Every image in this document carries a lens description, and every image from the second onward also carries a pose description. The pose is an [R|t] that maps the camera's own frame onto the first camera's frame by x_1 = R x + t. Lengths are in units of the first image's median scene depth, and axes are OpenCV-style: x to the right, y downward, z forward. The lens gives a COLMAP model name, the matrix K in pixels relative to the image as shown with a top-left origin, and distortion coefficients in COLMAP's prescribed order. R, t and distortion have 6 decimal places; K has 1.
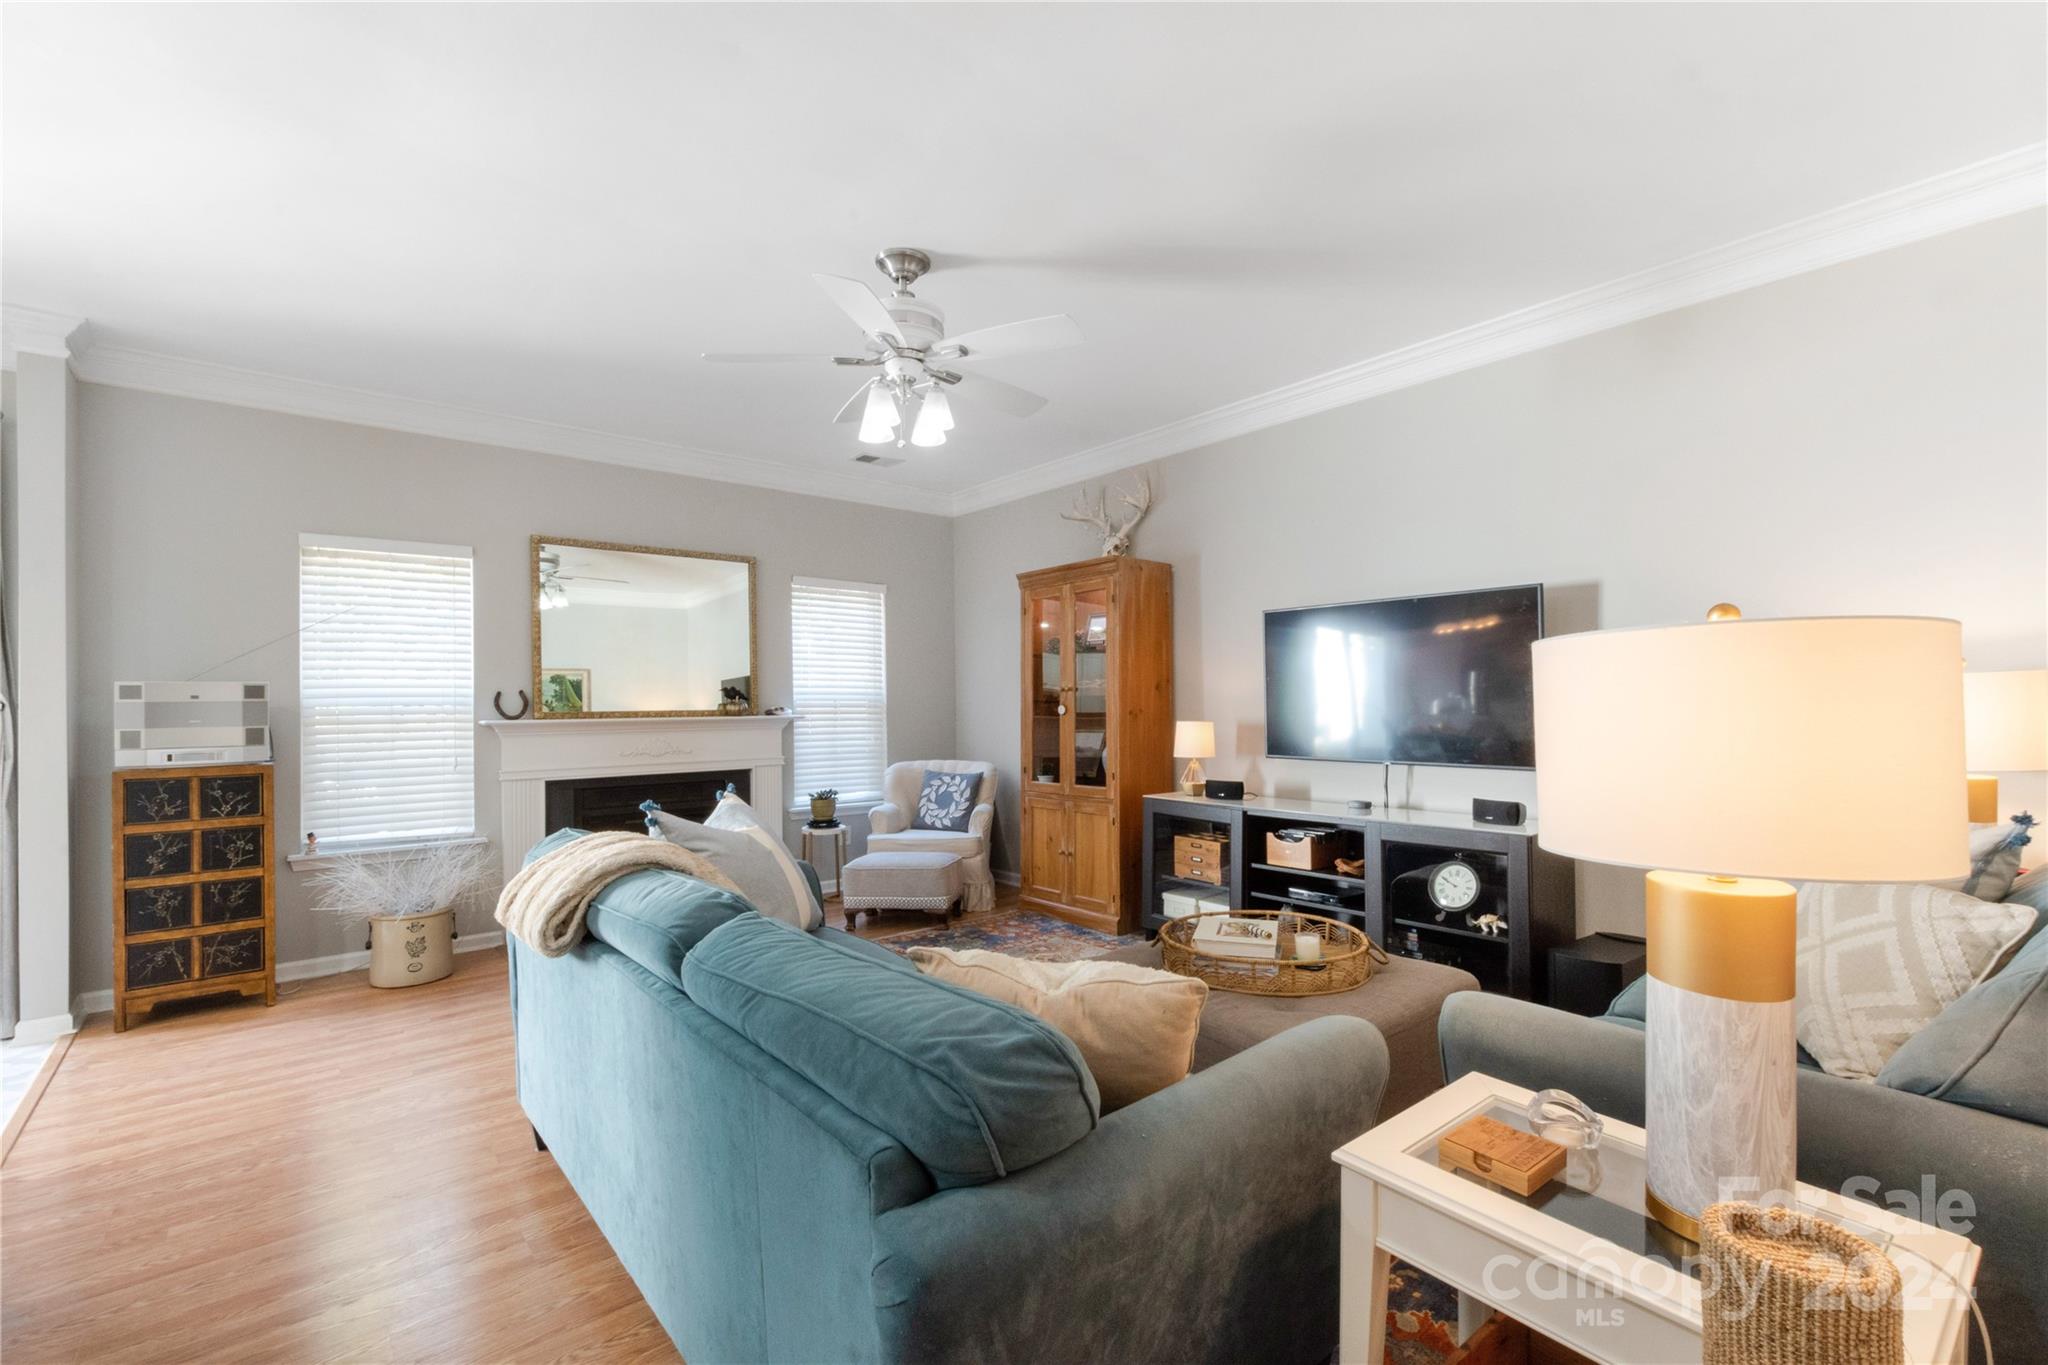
lens RADIAL K [[890.0, 0, 1035.0], [0, 890.0, 706.4], [0, 0, 1]] dist [0.008813, -0.000238]
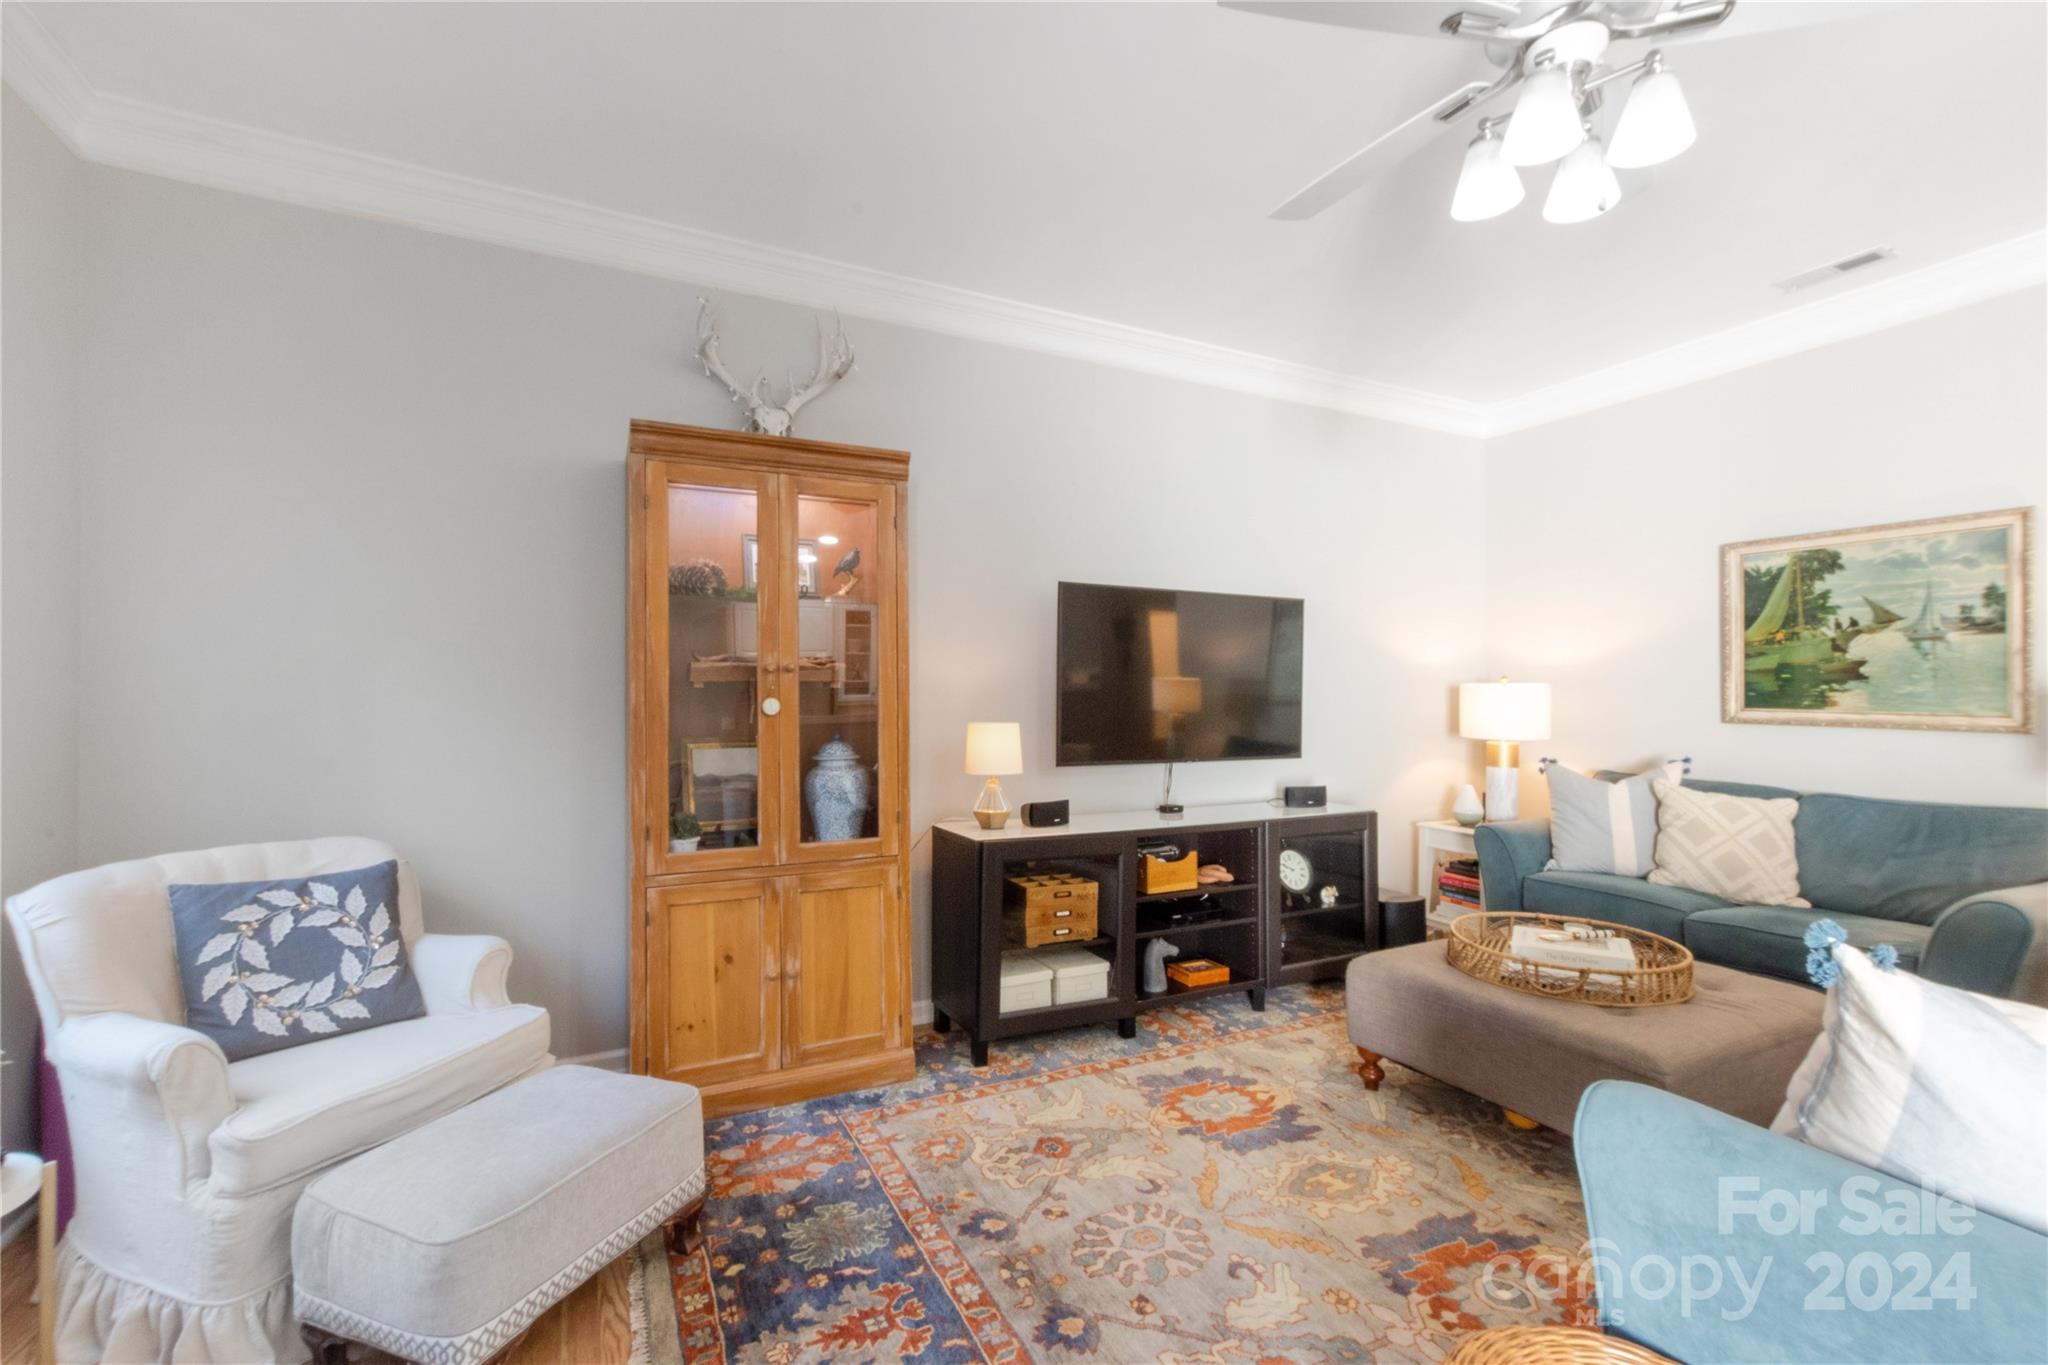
lens RADIAL K [[893.0, 0, 994.0], [0, 893.0, 689.3], [0, 0, 1]] dist [0.003414, 0.000248]
pose [[0.247393, 0.014731, 0.968803, -0.482366], [-0.003707, 0.999891, -0.014257, 0.000437], [-0.968908, -0.000065, 0.247421, 0.785017]]
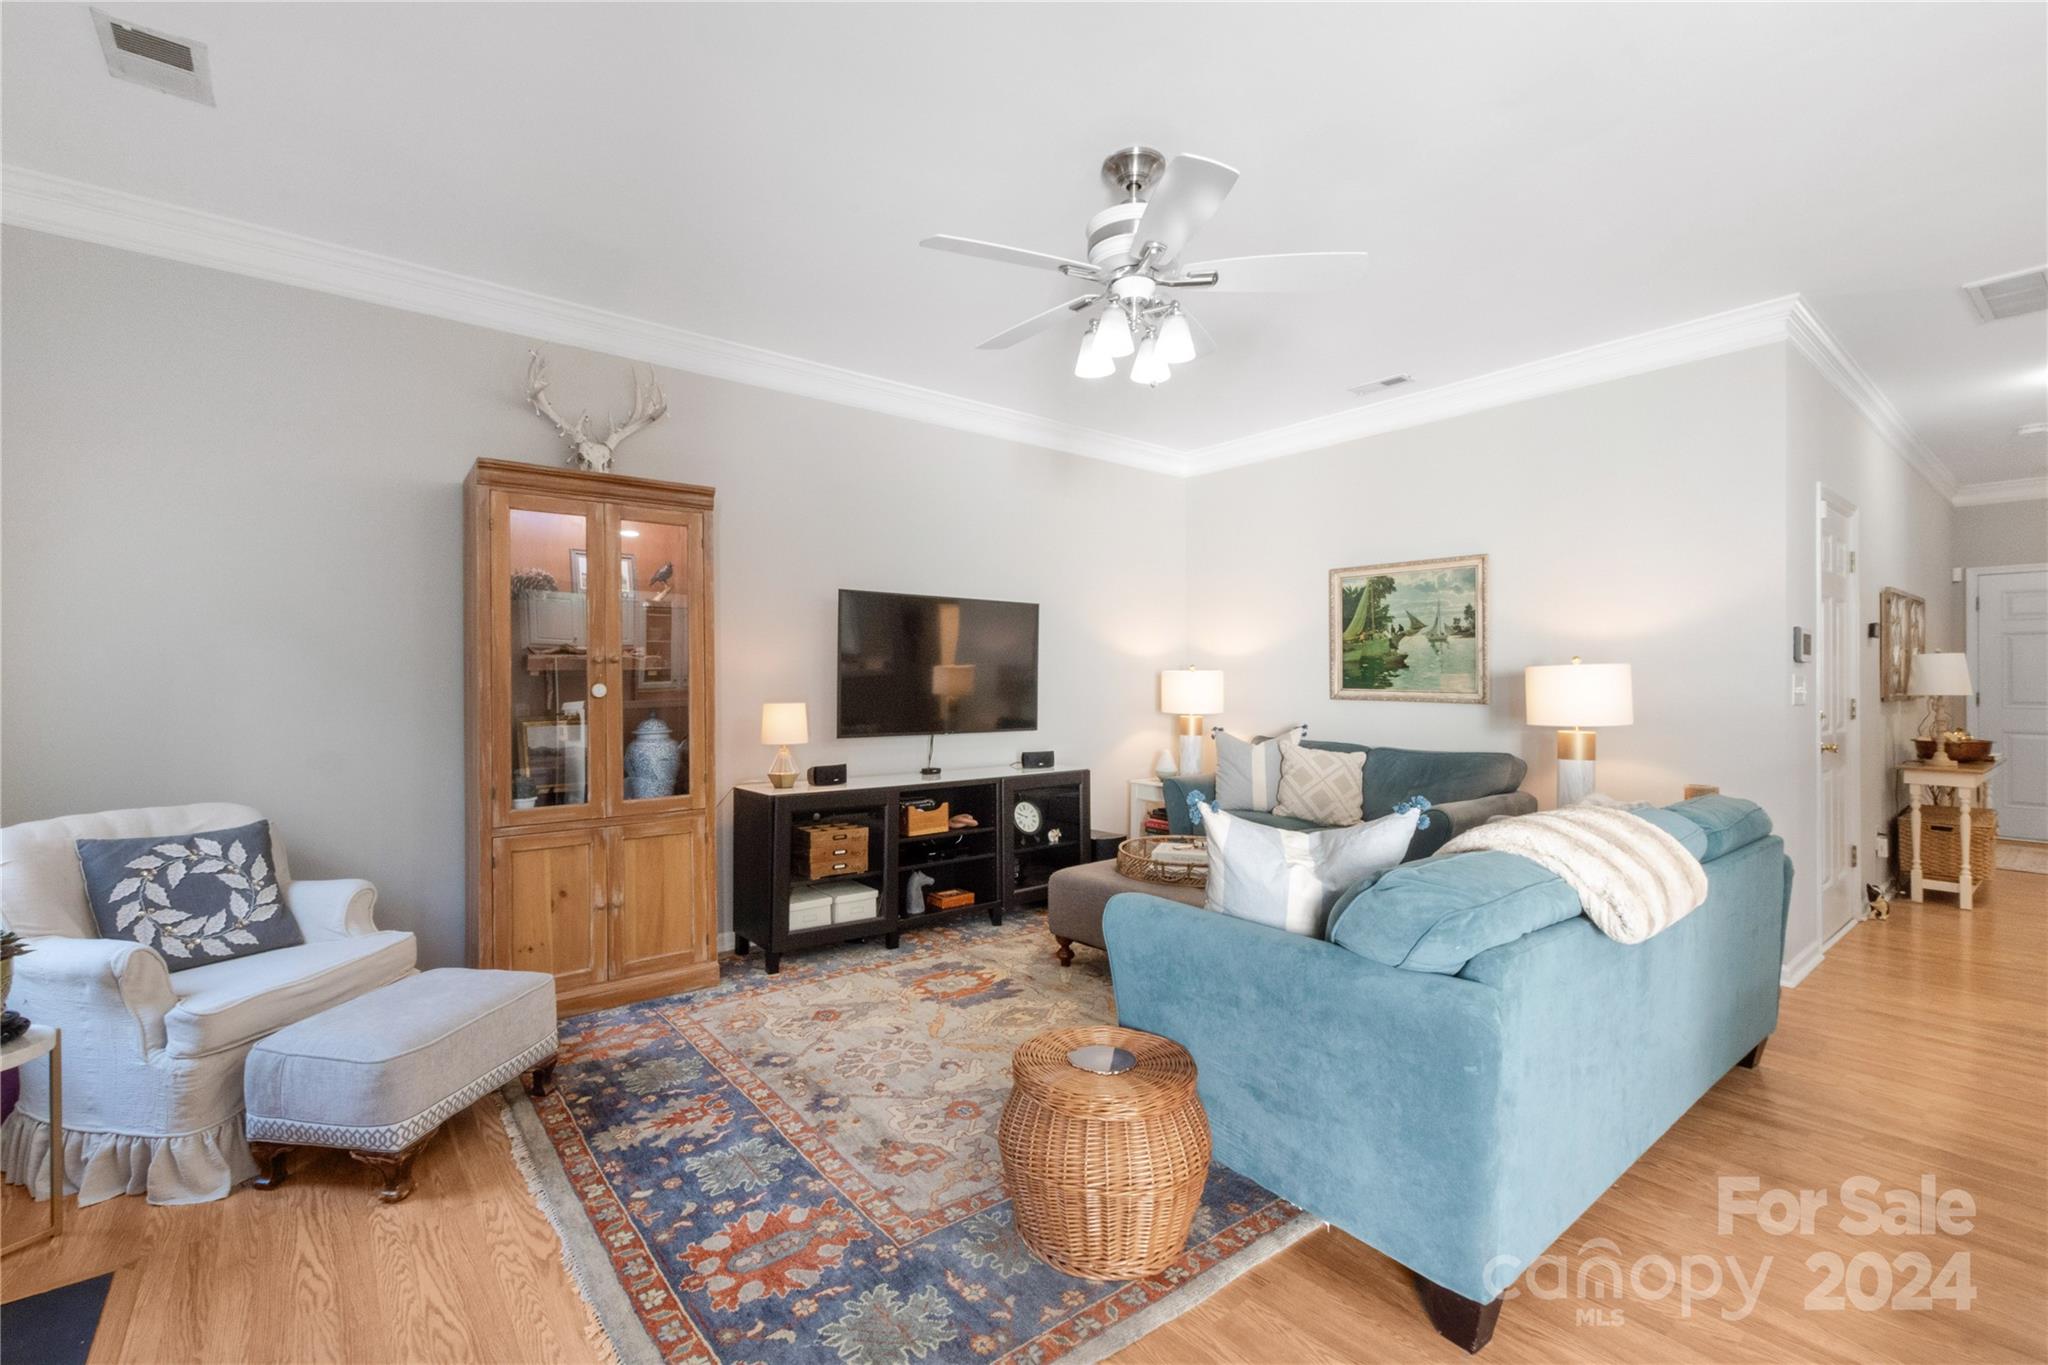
lens RADIAL K [[907.1, 0, 999.2], [0, 907.1, 673.3], [0, 0, 1]] dist [0.002816, -0.000423]
pose [[0.033112, 0.016686, 0.999312, -0.675470], [0.001415, 0.999859, -0.016742, 0.002705], [-0.999451, 0.001969, 0.033084, 0.721975]]
